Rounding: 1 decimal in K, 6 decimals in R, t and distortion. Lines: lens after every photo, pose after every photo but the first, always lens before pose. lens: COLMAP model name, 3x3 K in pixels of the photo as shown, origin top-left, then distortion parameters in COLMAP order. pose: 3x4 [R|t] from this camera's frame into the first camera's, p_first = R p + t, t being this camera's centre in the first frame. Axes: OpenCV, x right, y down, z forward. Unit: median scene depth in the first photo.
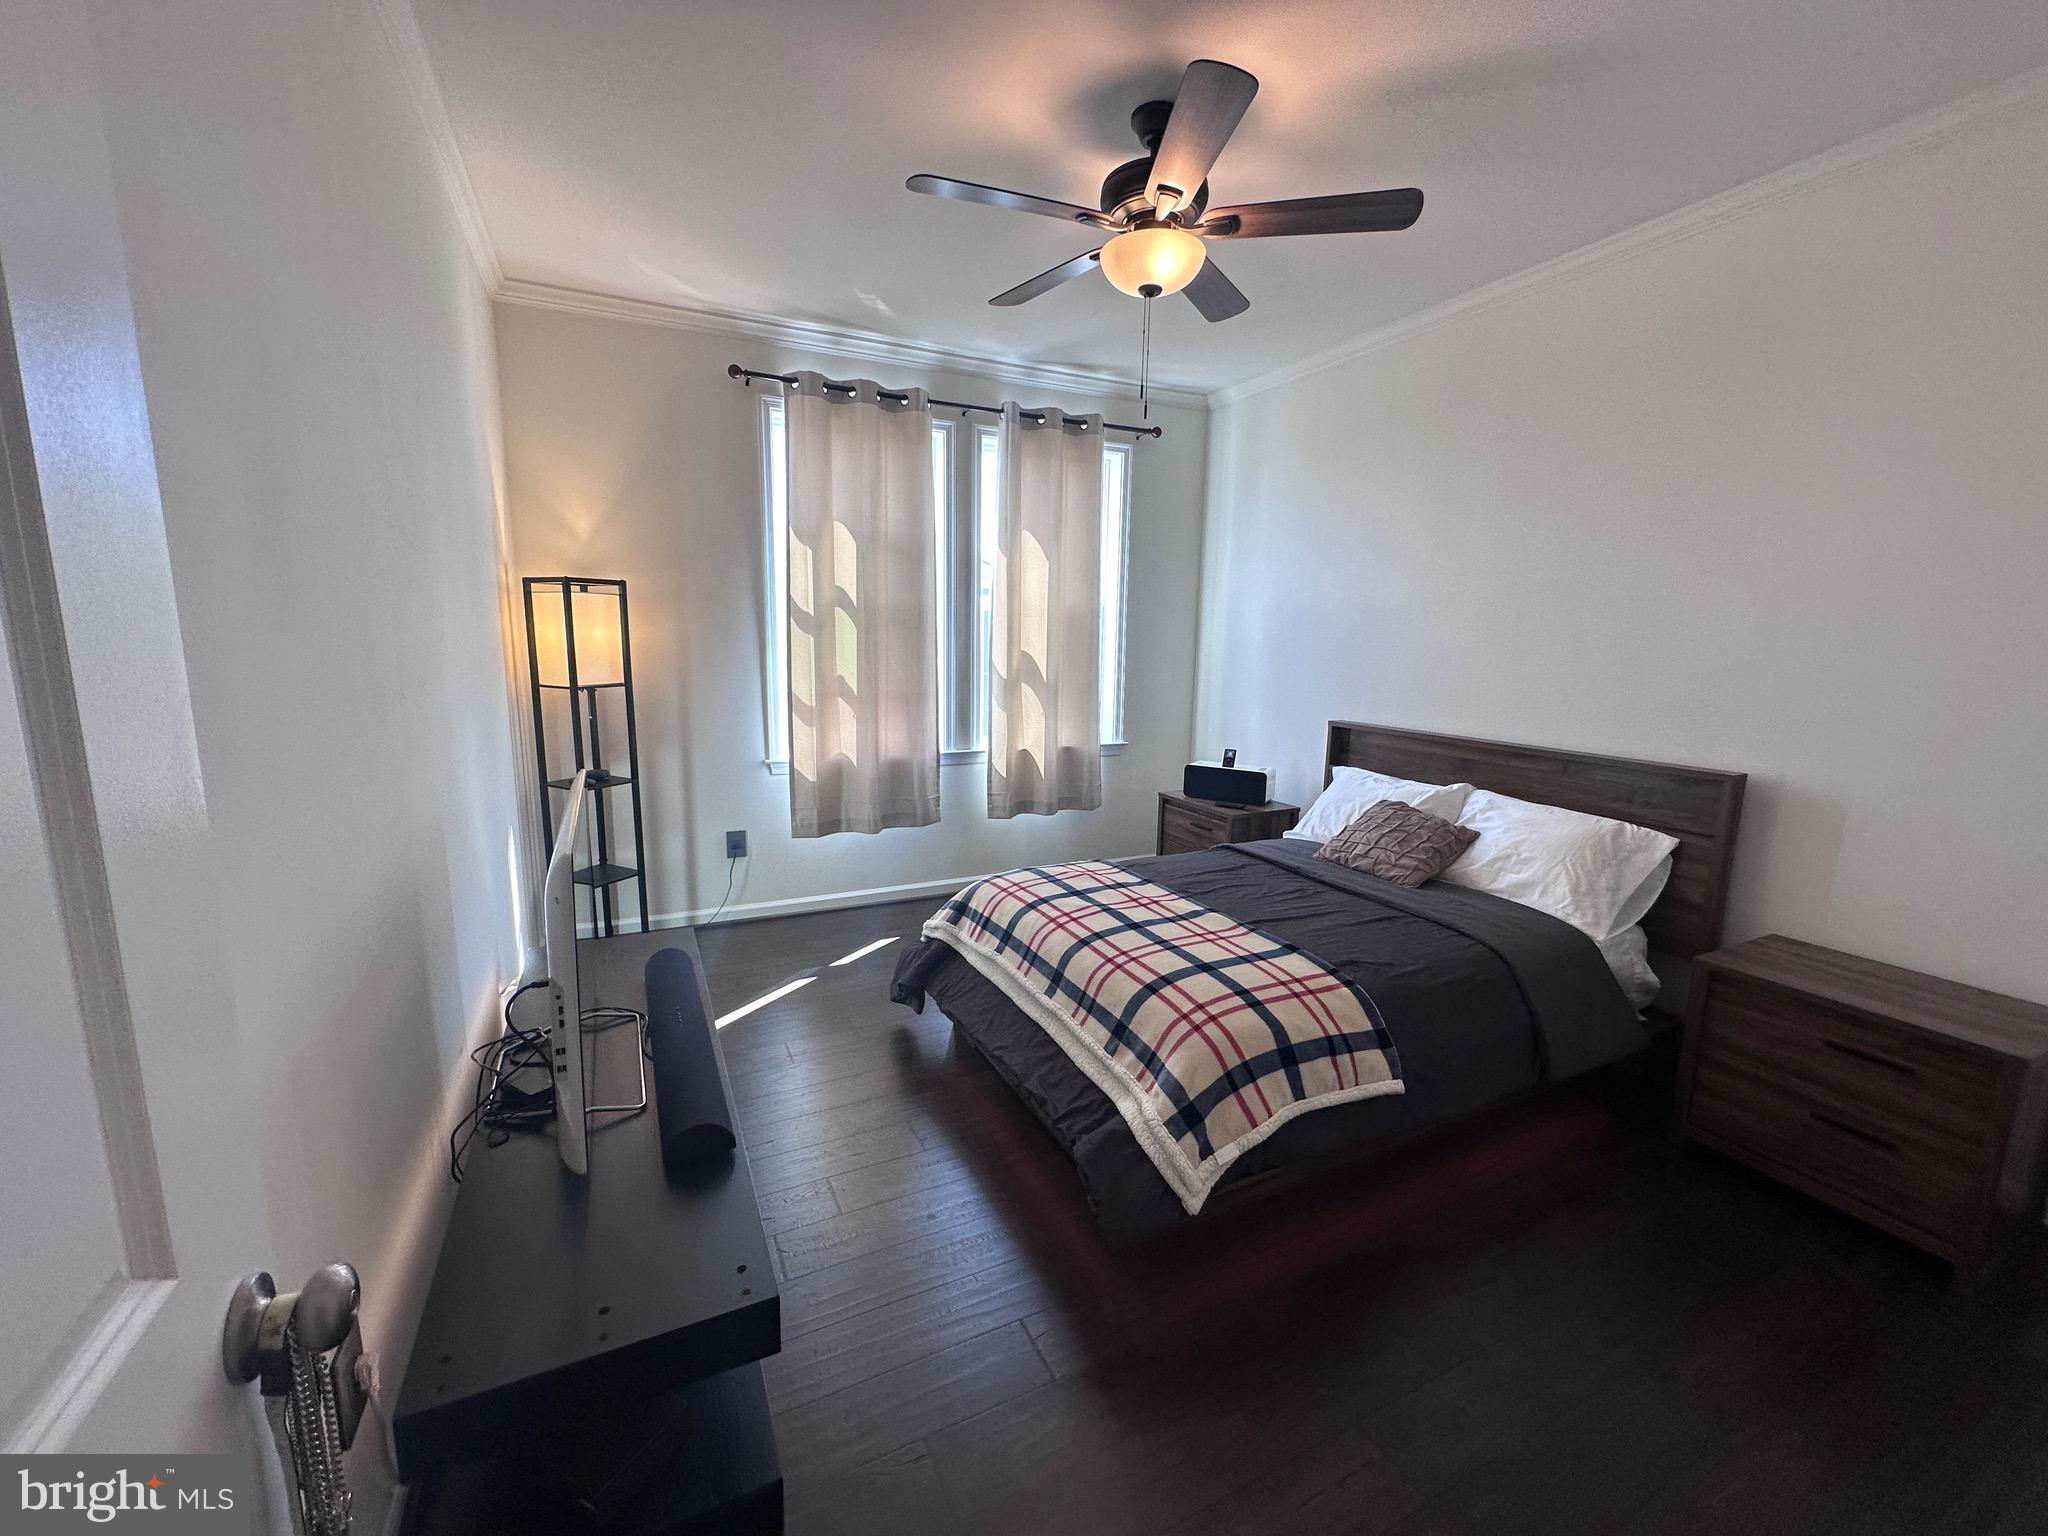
lens RADIAL K [[815.9, 0, 1026.1], [0, 815.9, 767.7], [0, 0, 1]] dist [-0.001959, 0.000322]
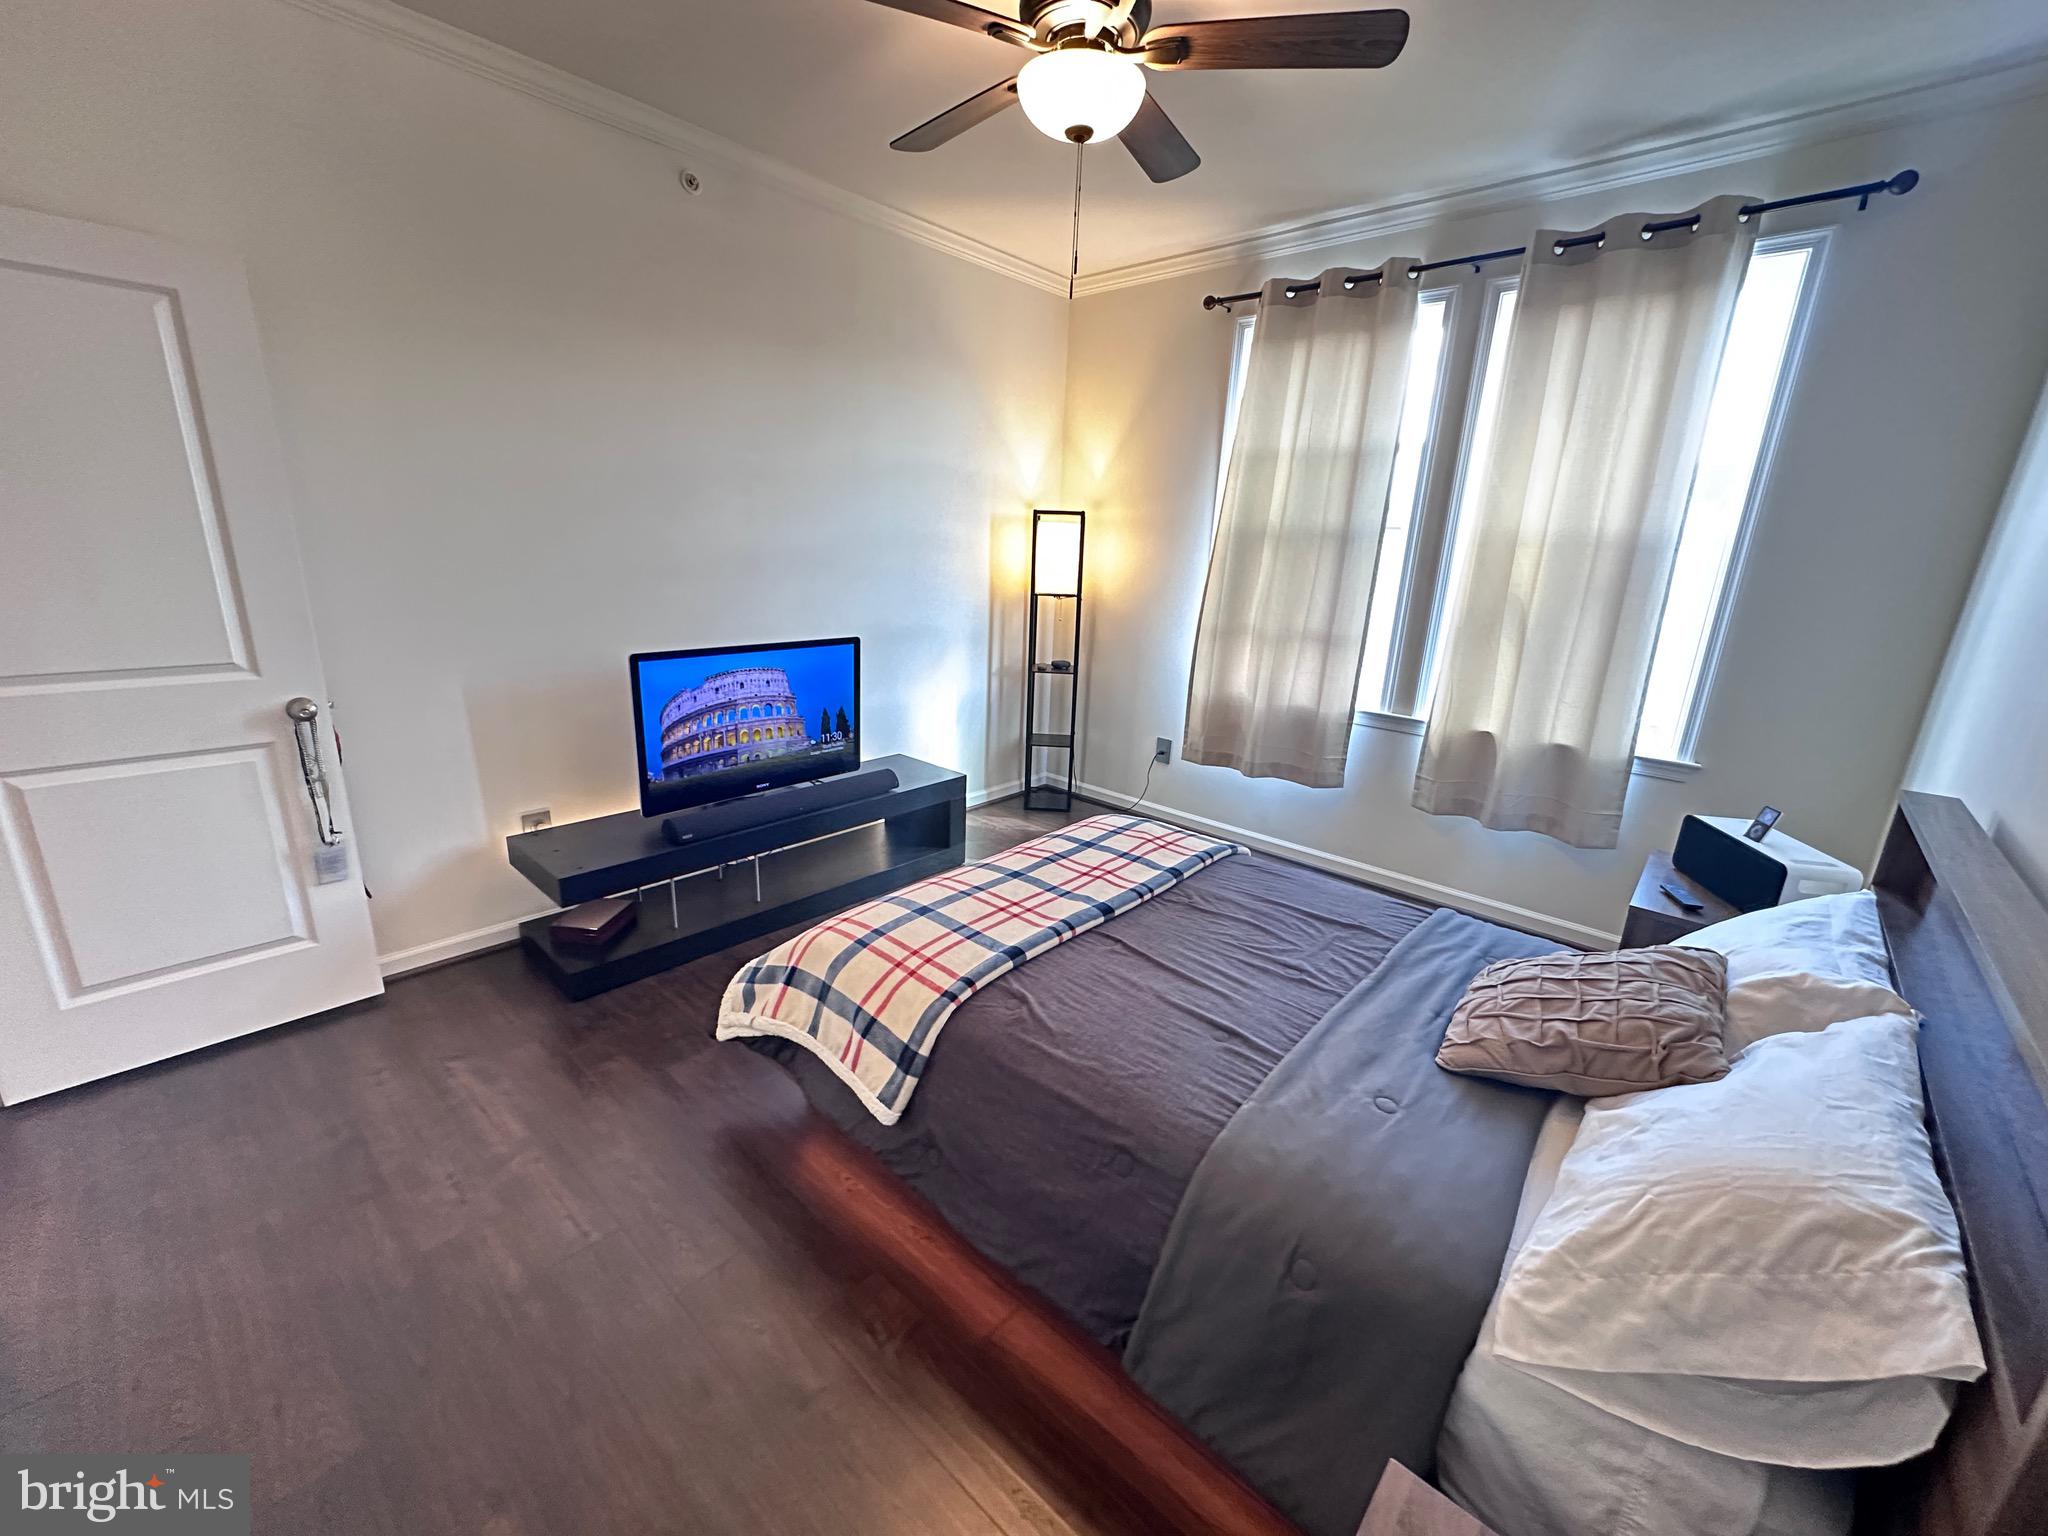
lens RADIAL K [[815.9, 0, 1016.5], [0, 815.9, 763.1], [0, 0, 1]] dist [-0.001959, 0.000322]
pose [[0.370646, 0.248727, -0.894850, 0.863172], [-0.184051, 0.964037, 0.191724, -0.100258], [0.910355, 0.093636, 0.403095, 0.562754]]
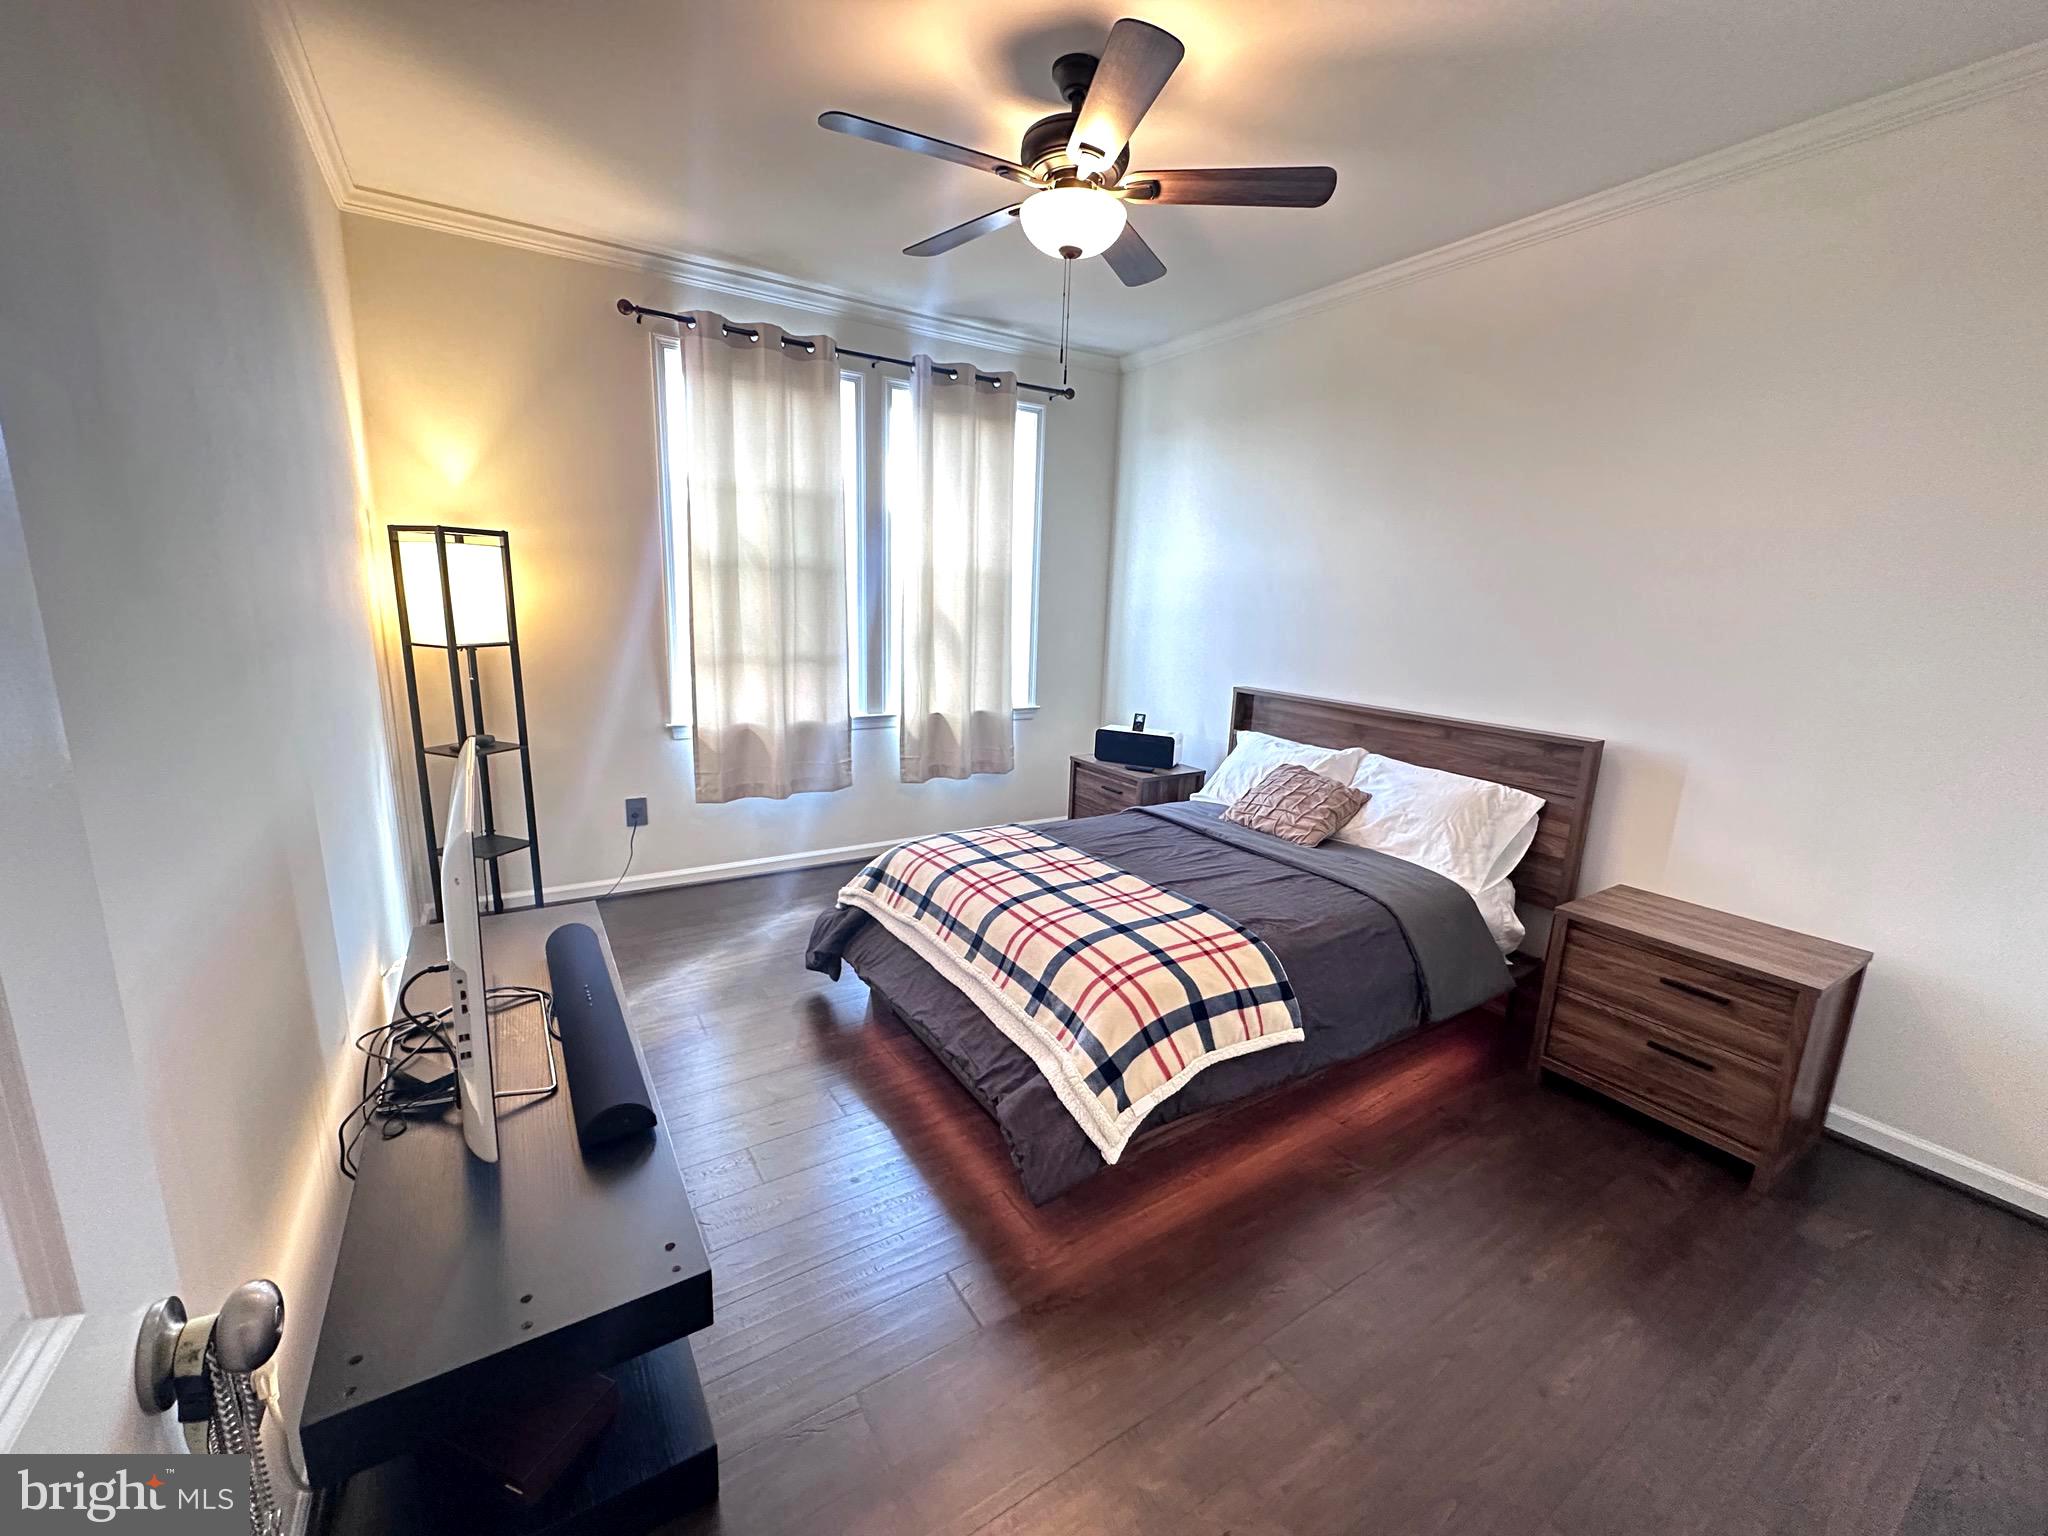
lens RADIAL K [[815.9, 0, 1025.9], [0, 815.9, 767.2], [0, 0, 1]] dist [-0.001959, 0.000322]
pose [[0.993494, -0.004627, 0.113795, -0.014241], [-0.000829, 0.998854, 0.047851, -0.007672], [-0.113886, -0.047634, 0.992351, -0.002953]]
